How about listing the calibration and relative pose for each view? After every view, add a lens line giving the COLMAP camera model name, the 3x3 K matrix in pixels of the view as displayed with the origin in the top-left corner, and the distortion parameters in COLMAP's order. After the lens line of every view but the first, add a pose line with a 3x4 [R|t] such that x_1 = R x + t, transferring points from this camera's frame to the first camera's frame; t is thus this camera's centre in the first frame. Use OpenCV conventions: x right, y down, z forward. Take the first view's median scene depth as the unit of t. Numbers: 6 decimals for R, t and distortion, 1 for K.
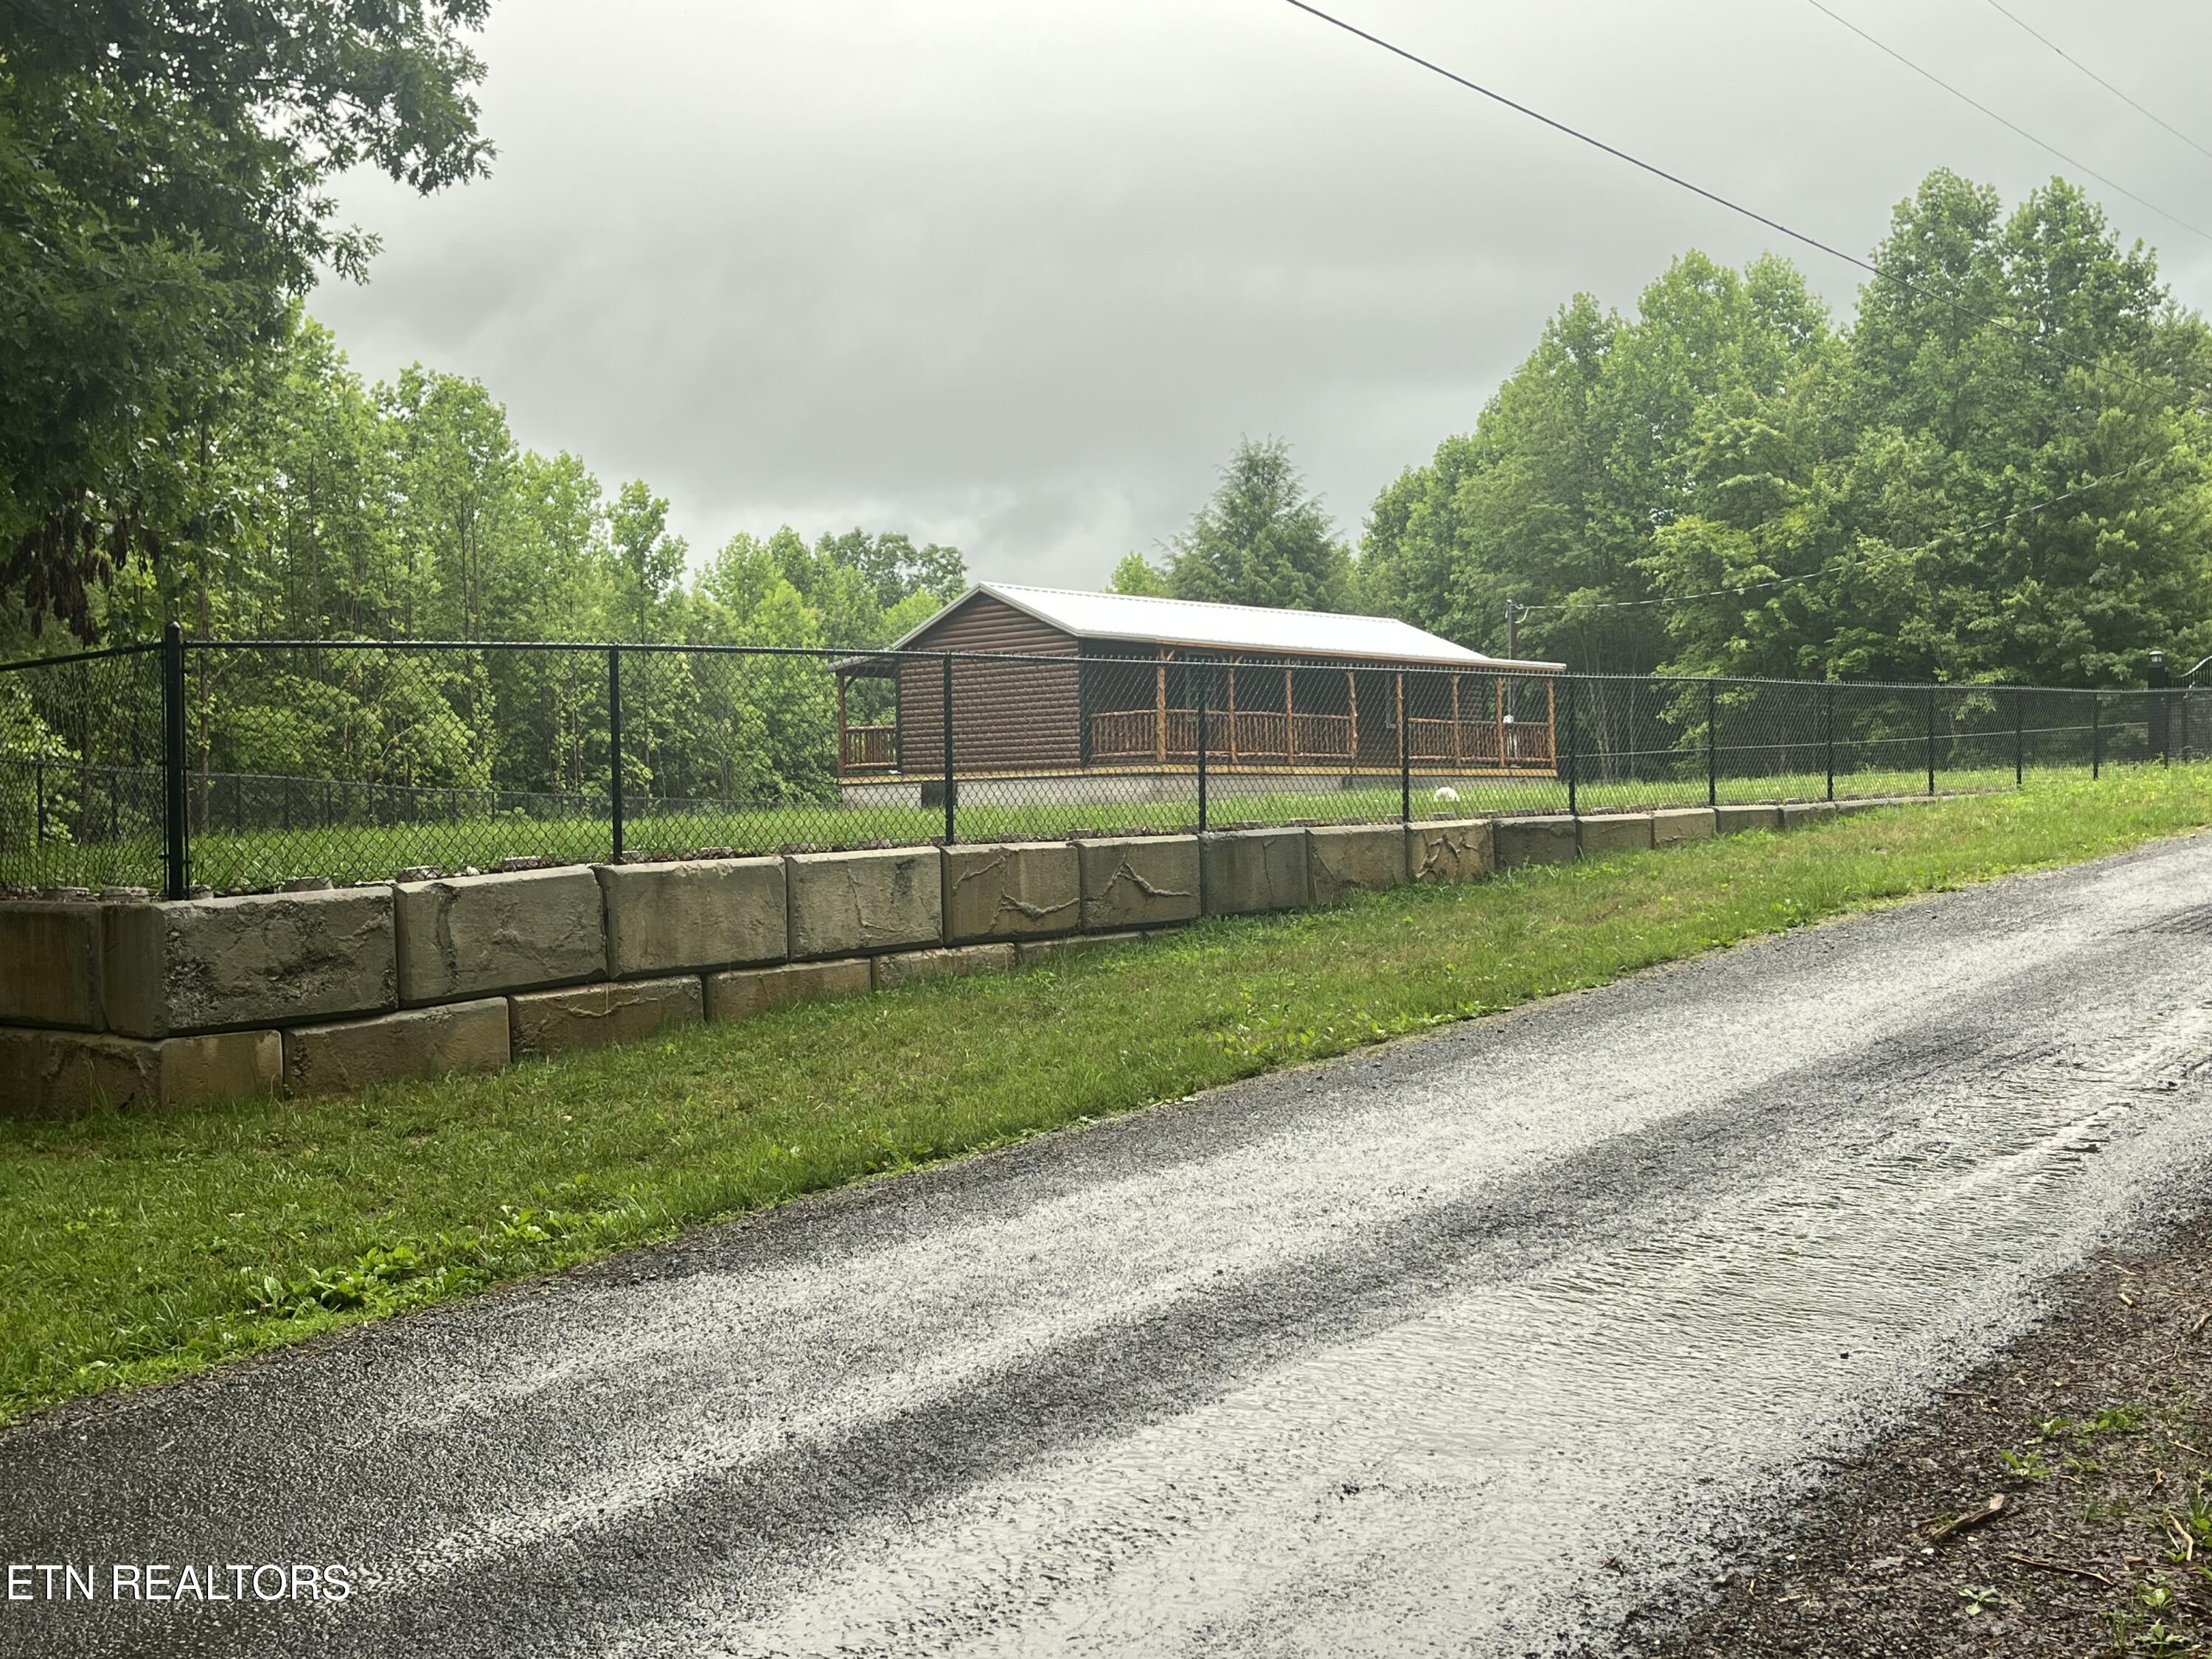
lens RADIAL K [[2243.4, 0, 1106.0], [0, 2243.4, 829.5], [0, 0, 1]] dist [0.090334, -0.009112]
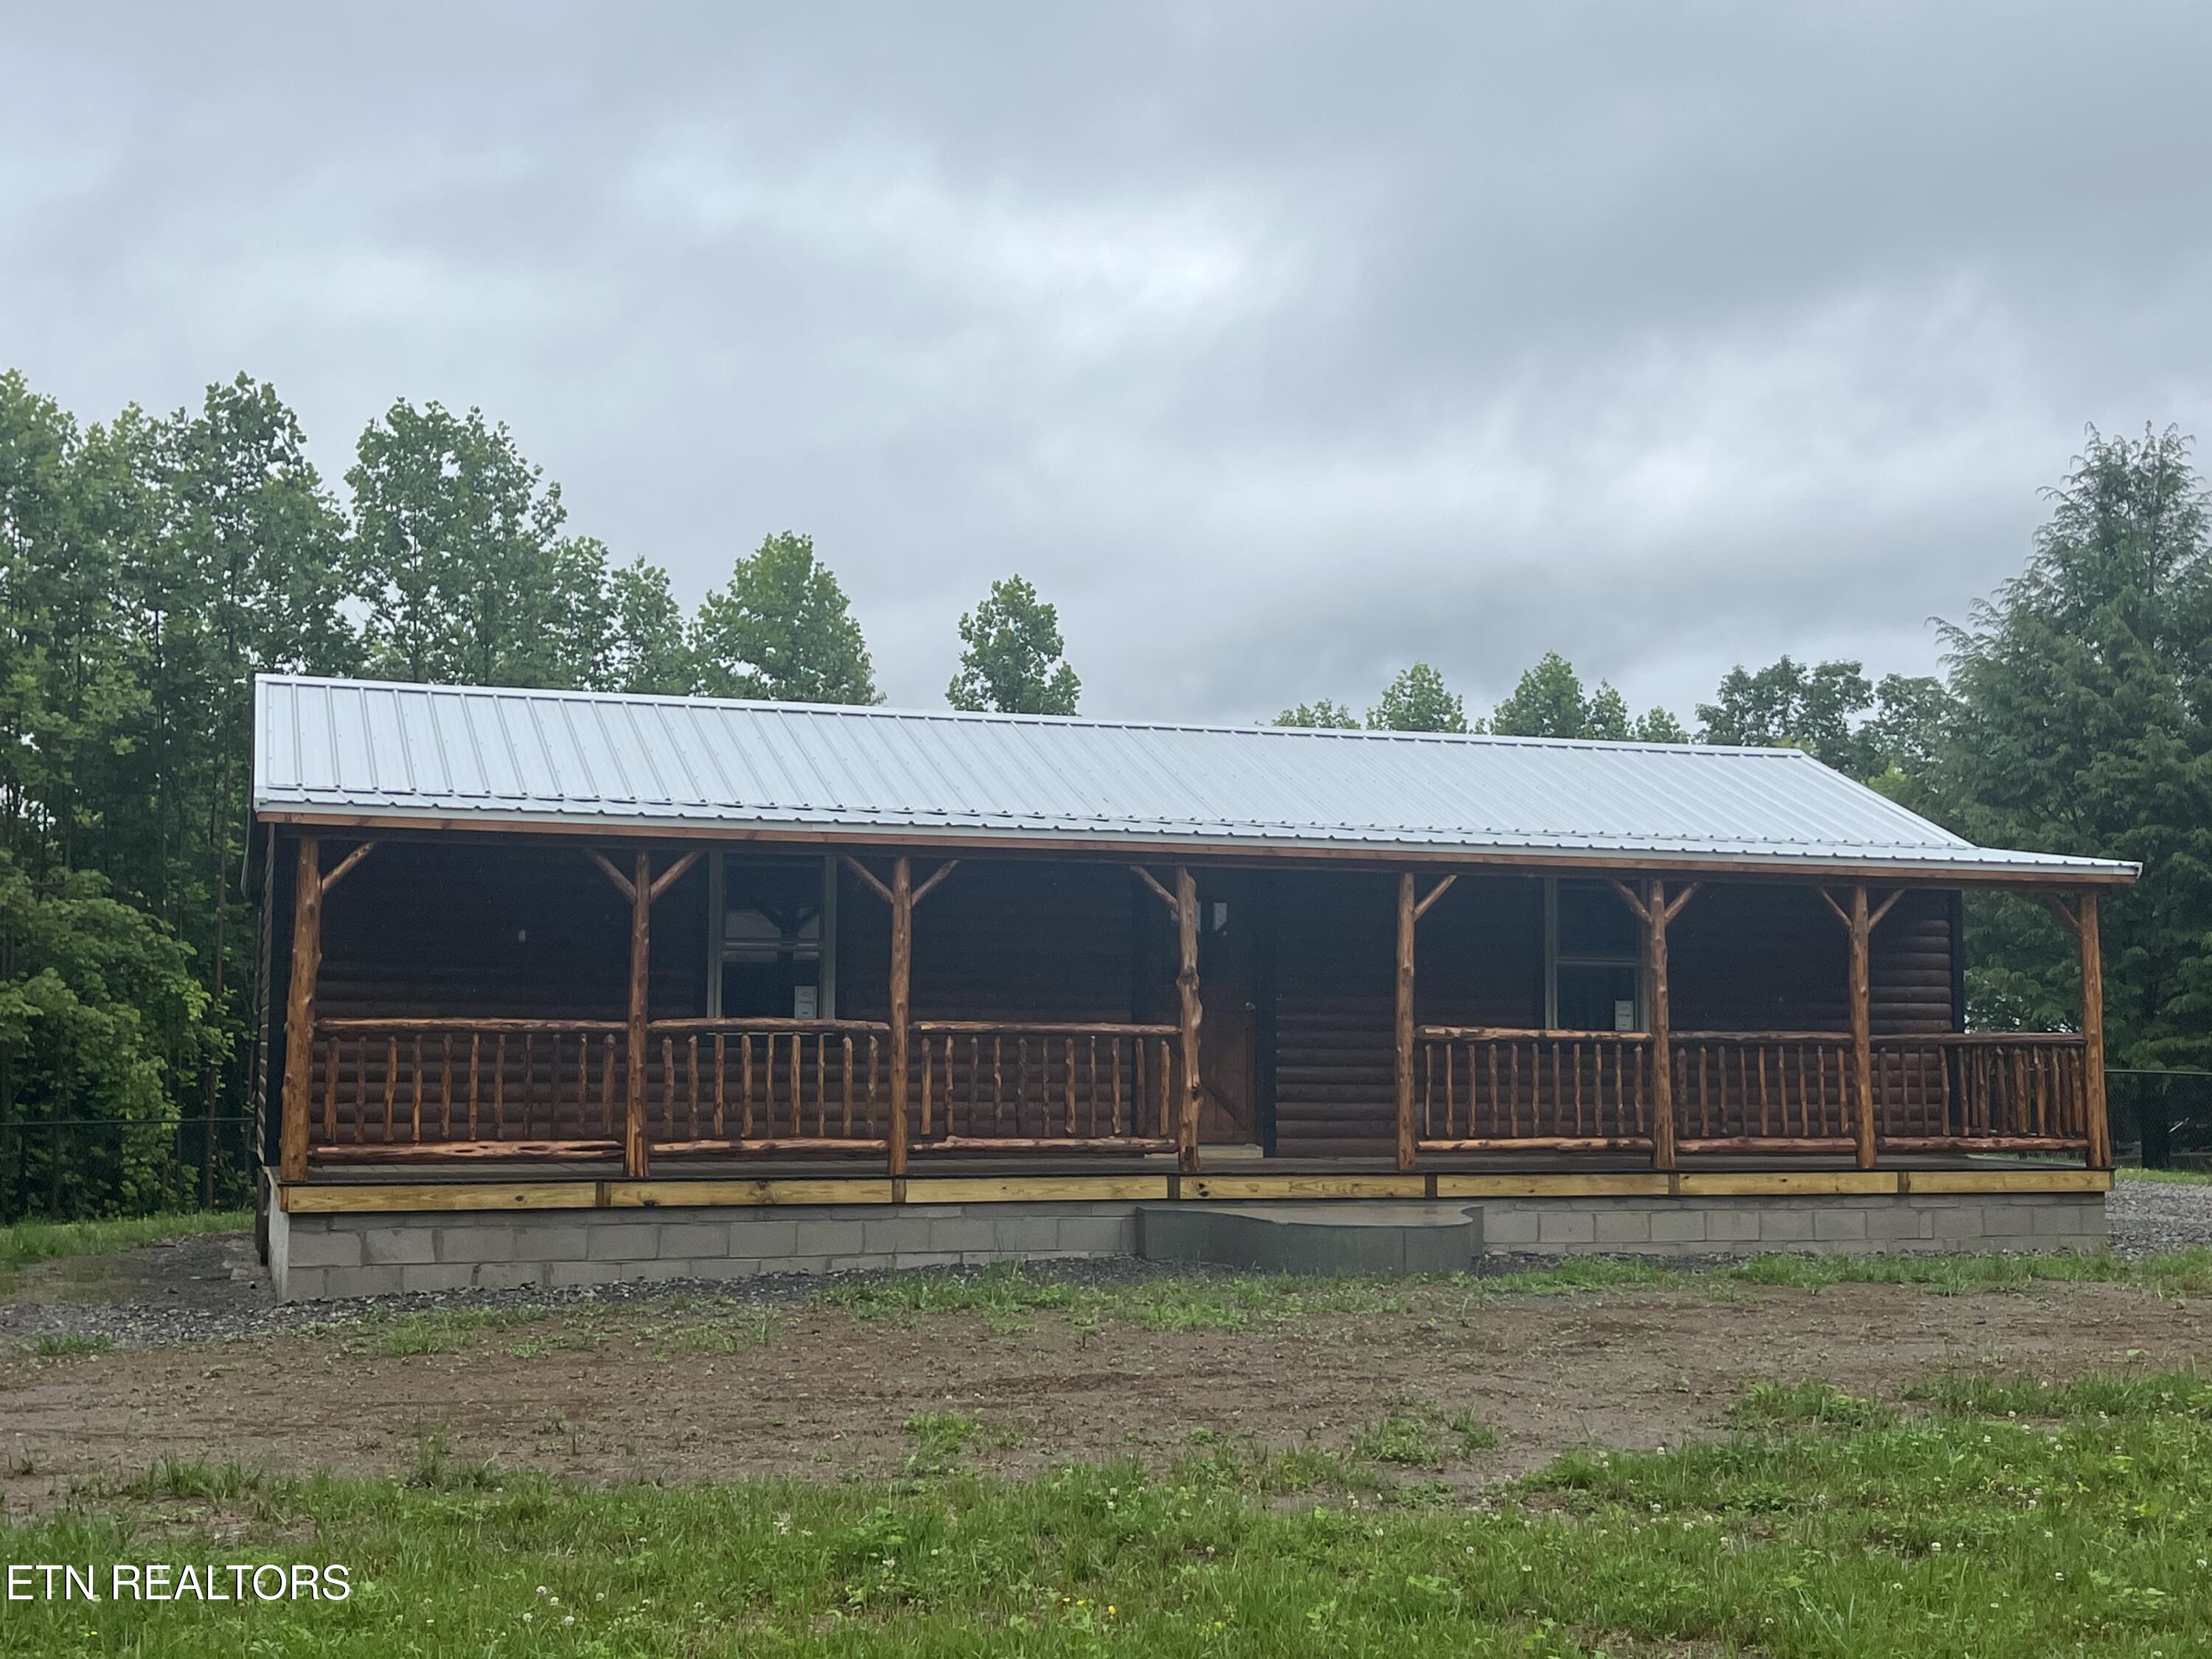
lens RADIAL K [[2617.3, 0, 1106.0], [0, 2617.3, 829.5], [0, 0, 1]] dist [0.073318, -0.029067]
pose [[0.882701, -0.016062, -0.469660, 0.177358], [-0.022201, 0.996874, -0.075819, -0.030958], [0.469410, 0.077353, 0.879586, 0.403381]]
